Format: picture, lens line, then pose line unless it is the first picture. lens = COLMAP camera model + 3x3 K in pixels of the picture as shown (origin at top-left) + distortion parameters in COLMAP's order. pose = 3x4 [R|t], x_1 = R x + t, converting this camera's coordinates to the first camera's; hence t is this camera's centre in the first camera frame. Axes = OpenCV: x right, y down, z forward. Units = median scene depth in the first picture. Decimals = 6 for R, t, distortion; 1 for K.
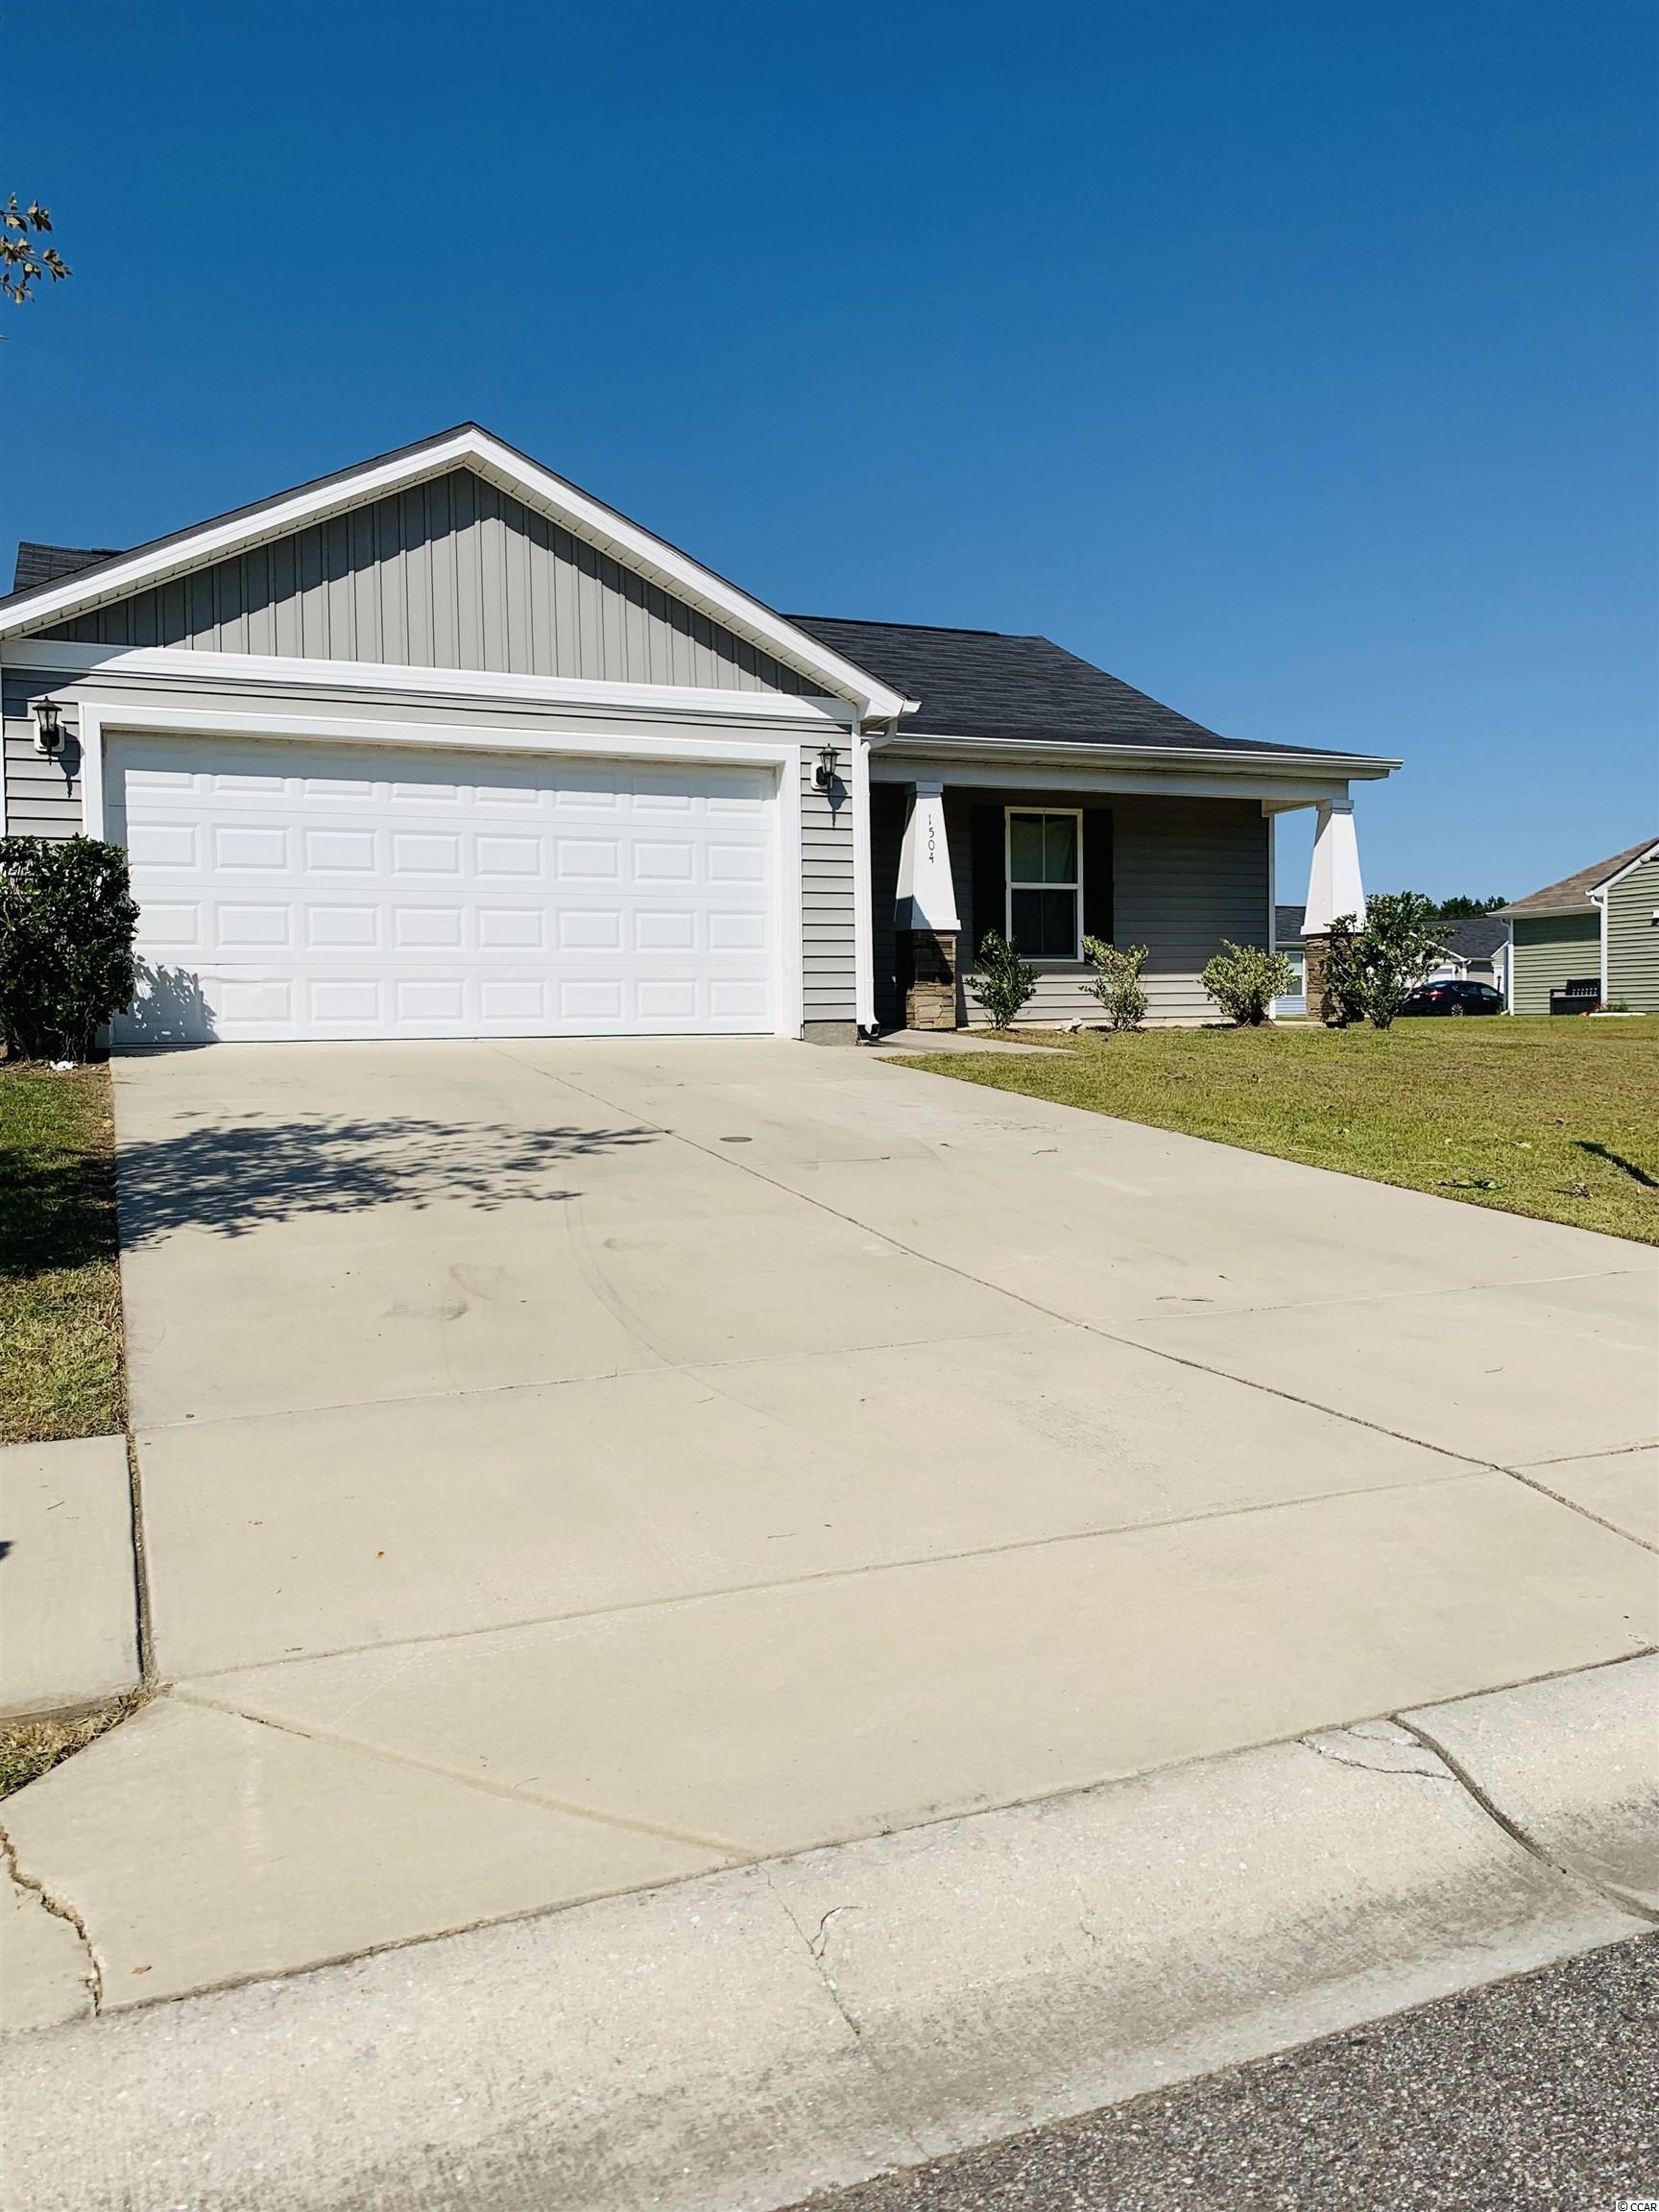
lens RADIAL K [[1689.2, 0, 858.6], [0, 1689.2, 1118.3], [0, 0, 1]] dist [0.016033, -0.013869]
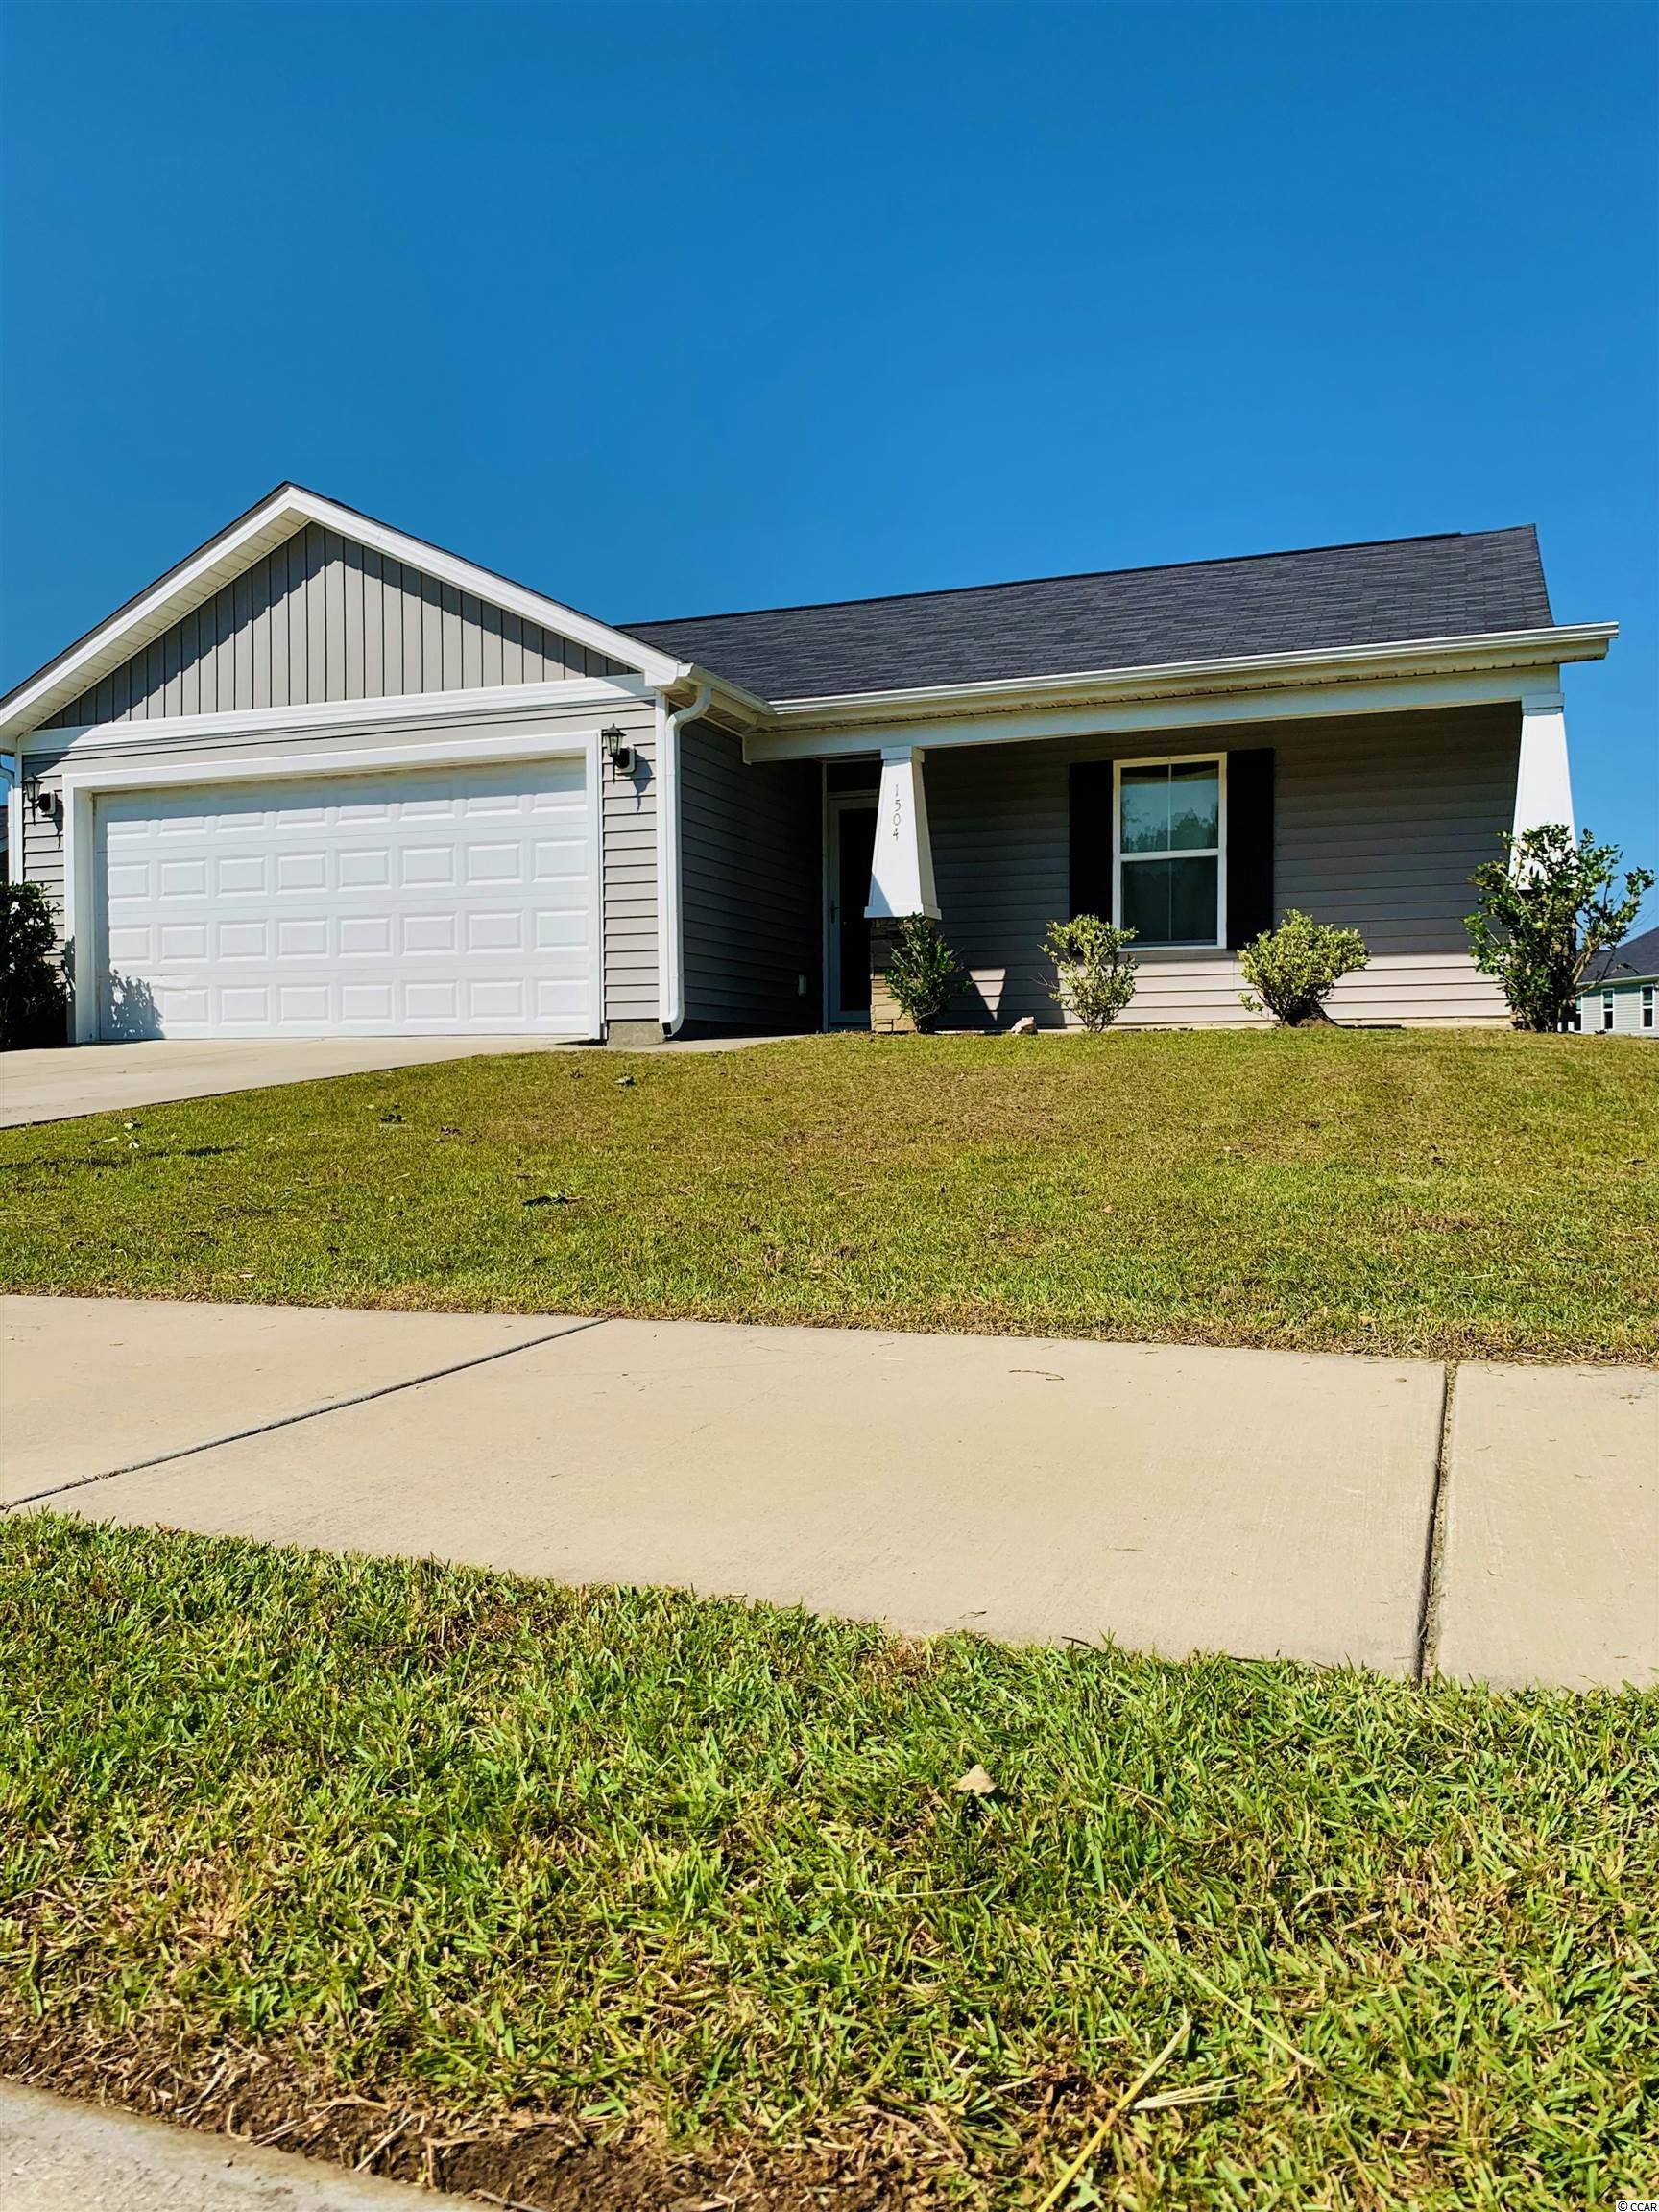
lens RADIAL K [[1689.2, 0, 808.5], [0, 1689.2, 1115.9], [0, 0, 1]] dist [0.016033, -0.013869]
pose [[0.709267, 0.030250, -0.704290, 0.727985], [-0.044069, 0.999027, -0.001472, -0.007575], [0.703561, 0.032082, 0.709910, 0.418179]]
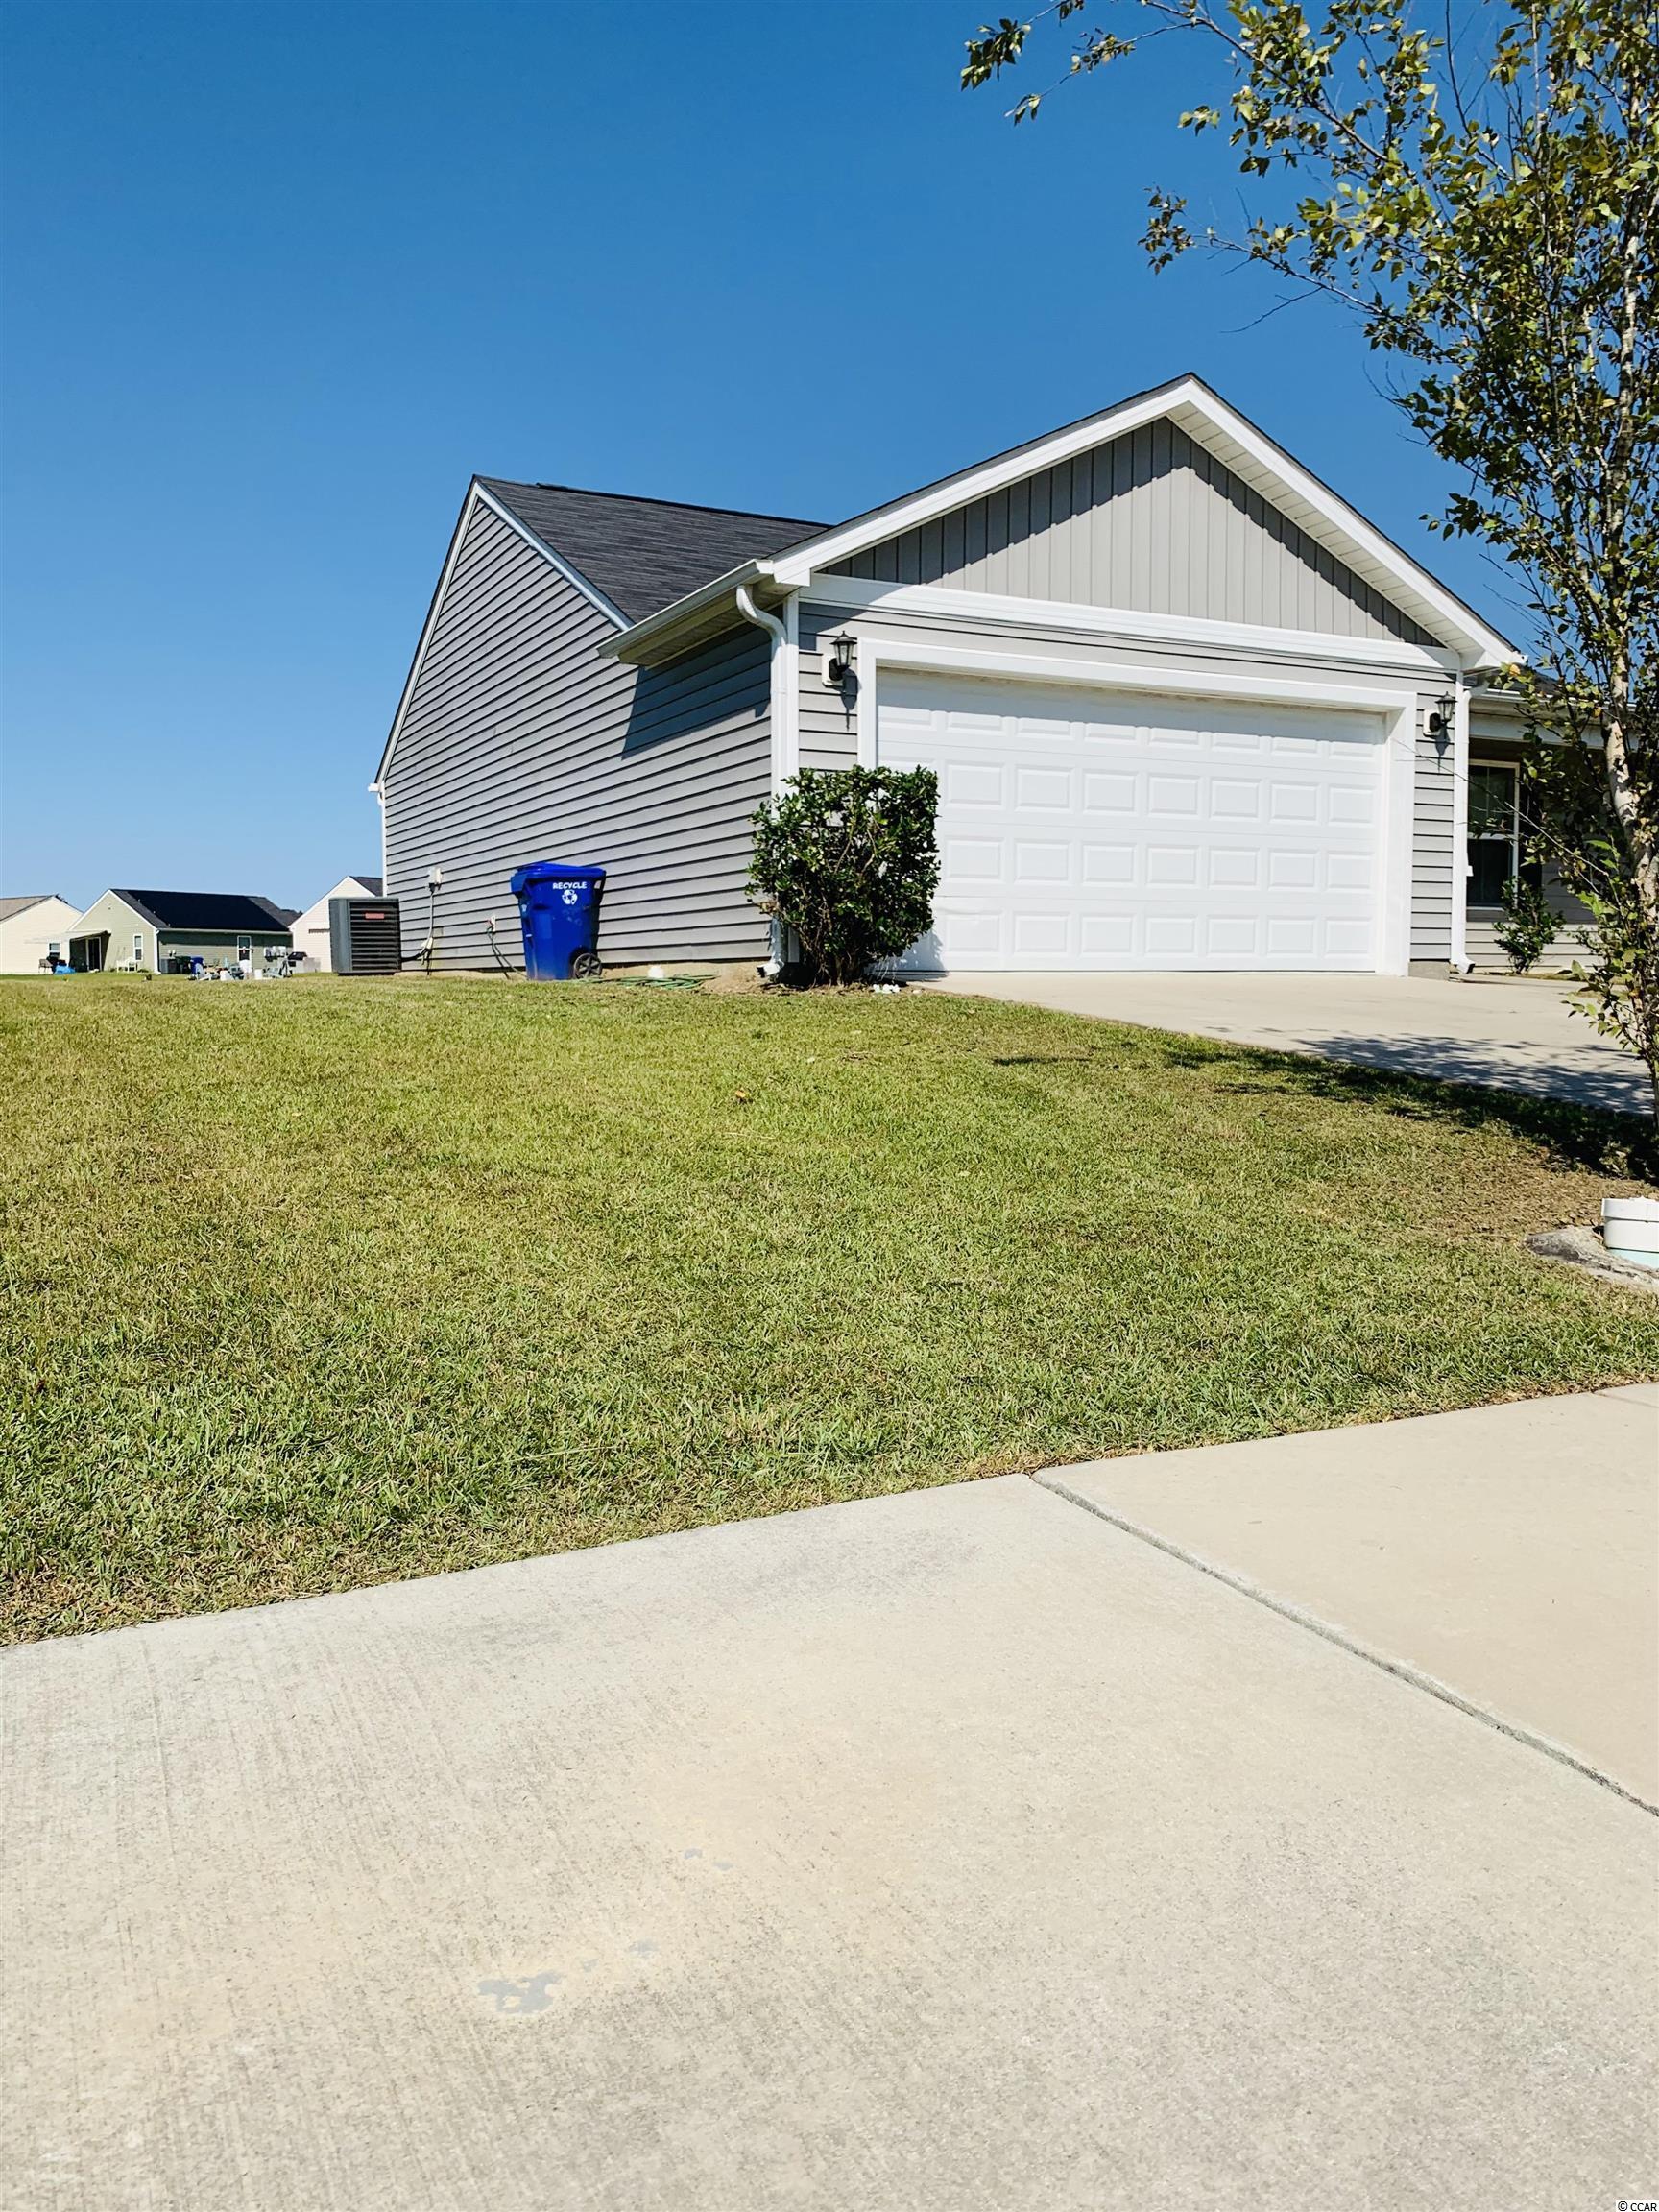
lens RADIAL K [[1689.2, 0, 830.5], [0, 1689.2, 1106.9], [0, 0, 1]] dist [0.016033, -0.013869]
pose [[0.998892, 0.004418, 0.046858, -0.445177], [-0.004973, 0.999919, 0.011735, 0.023619], [-0.046802, -0.011955, 0.998833, -0.025770]]
